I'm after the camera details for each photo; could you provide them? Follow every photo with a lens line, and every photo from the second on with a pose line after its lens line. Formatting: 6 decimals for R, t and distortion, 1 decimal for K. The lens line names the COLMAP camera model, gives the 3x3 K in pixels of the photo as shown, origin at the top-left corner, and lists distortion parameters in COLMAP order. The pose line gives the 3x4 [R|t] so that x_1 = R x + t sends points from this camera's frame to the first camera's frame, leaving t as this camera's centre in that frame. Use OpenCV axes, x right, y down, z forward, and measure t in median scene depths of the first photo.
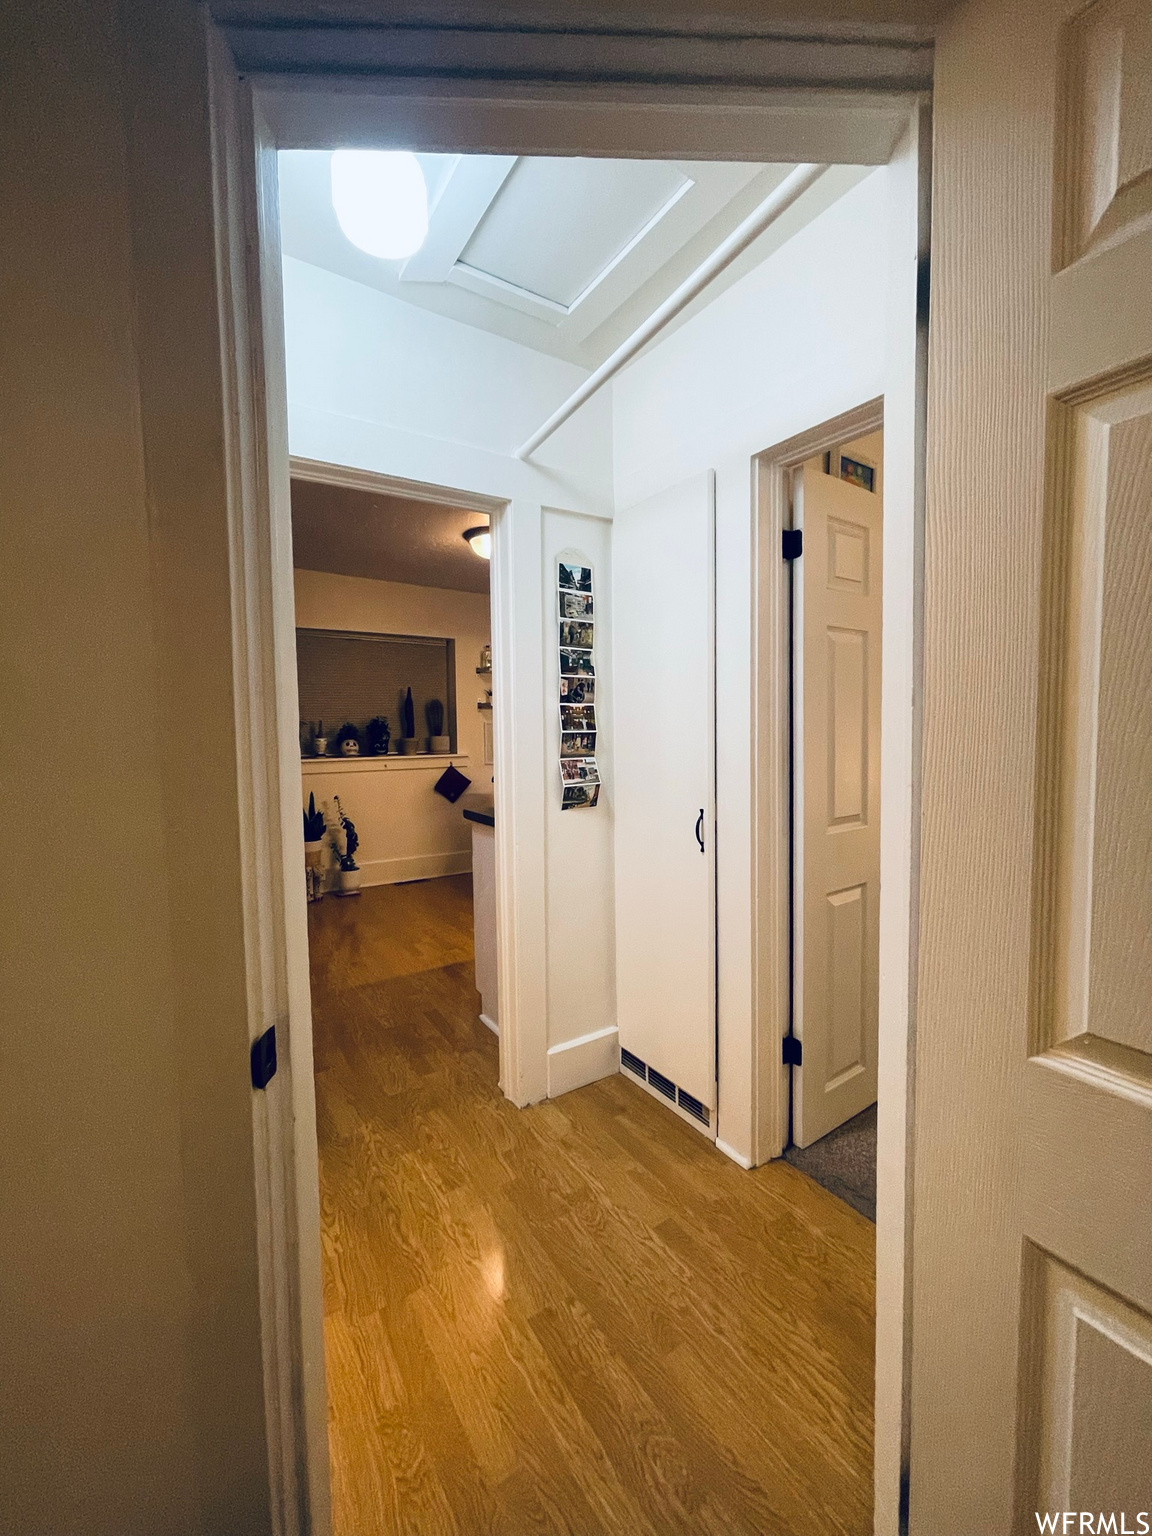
lens RADIAL K [[619.3, 0, 578.3], [0, 619.3, 768.1], [0, 0, 1]] dist [-0.007691, 0.001666]
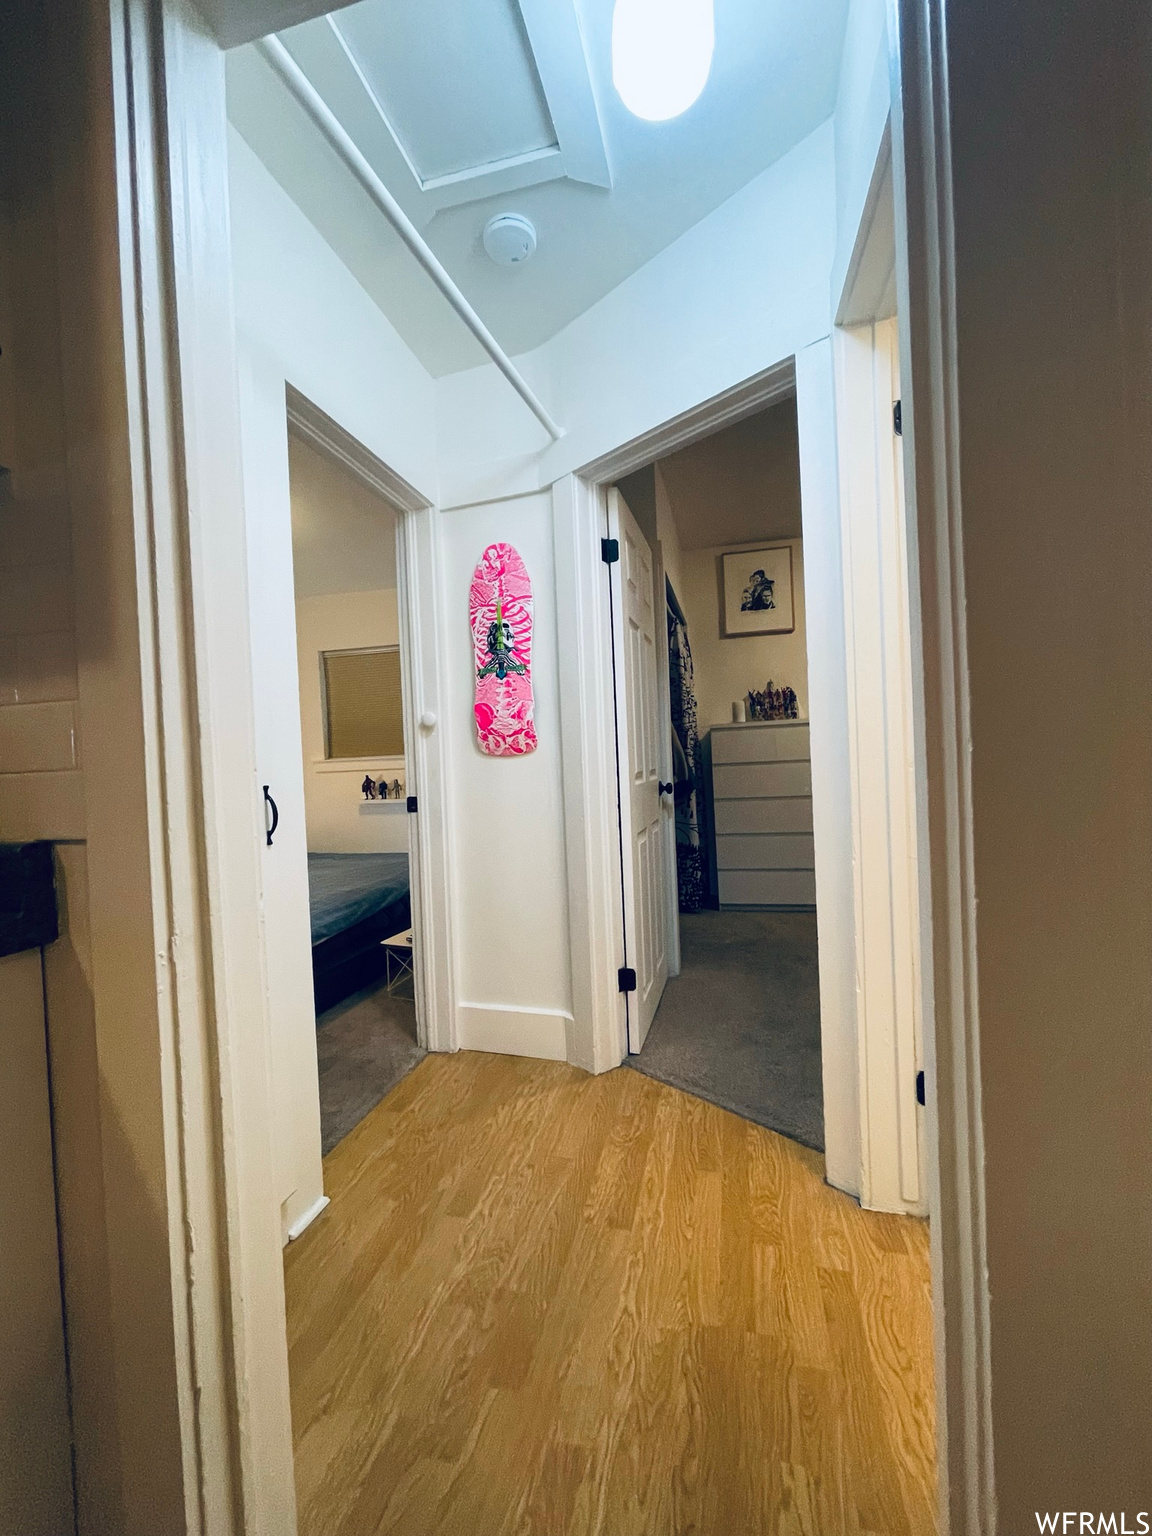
lens RADIAL K [[619.3, 0, 576.2], [0, 619.3, 768.2], [0, 0, 1]] dist [-0.007691, 0.001666]
pose [[-0.681441, 0.033557, 0.731103, -0.698222], [0.095060, 0.994544, 0.042954, 0.055532], [-0.725673, 0.098769, -0.680913, 1.467594]]
